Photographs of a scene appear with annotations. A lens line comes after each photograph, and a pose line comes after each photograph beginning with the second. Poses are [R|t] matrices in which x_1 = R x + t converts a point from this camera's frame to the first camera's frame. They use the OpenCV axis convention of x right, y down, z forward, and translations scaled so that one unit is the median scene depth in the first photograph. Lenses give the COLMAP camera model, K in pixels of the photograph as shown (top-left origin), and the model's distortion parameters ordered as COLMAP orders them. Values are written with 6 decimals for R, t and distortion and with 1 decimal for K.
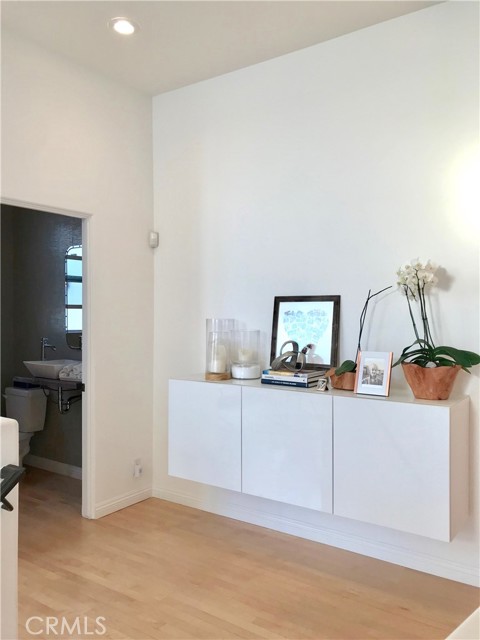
lens RADIAL K [[526.1, 0, 240.0], [0, 526.1, 320.0], [0, 0, 1]] dist [0.015599, 0.013248]
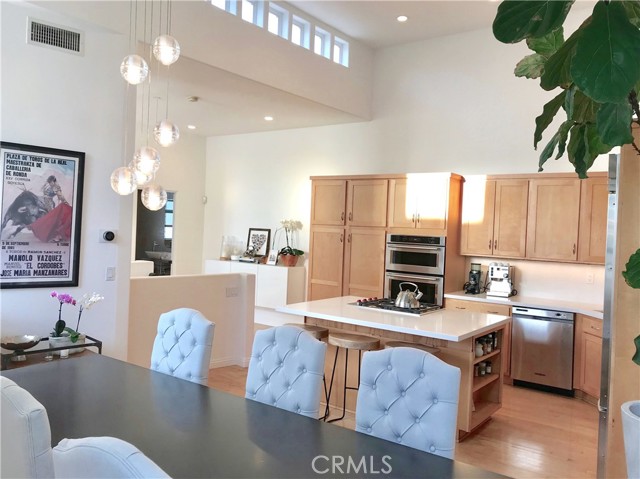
lens RADIAL K [[526.1, 0, 320.0], [0, 526.1, 239.5], [0, 0, 1]] dist [0.015599, 0.013248]
pose [[0.999099, 0.038060, -0.018778, 0.450691], [-0.037831, 0.999207, 0.012411, -0.033524], [0.019236, -0.011690, 0.999747, -1.487743]]
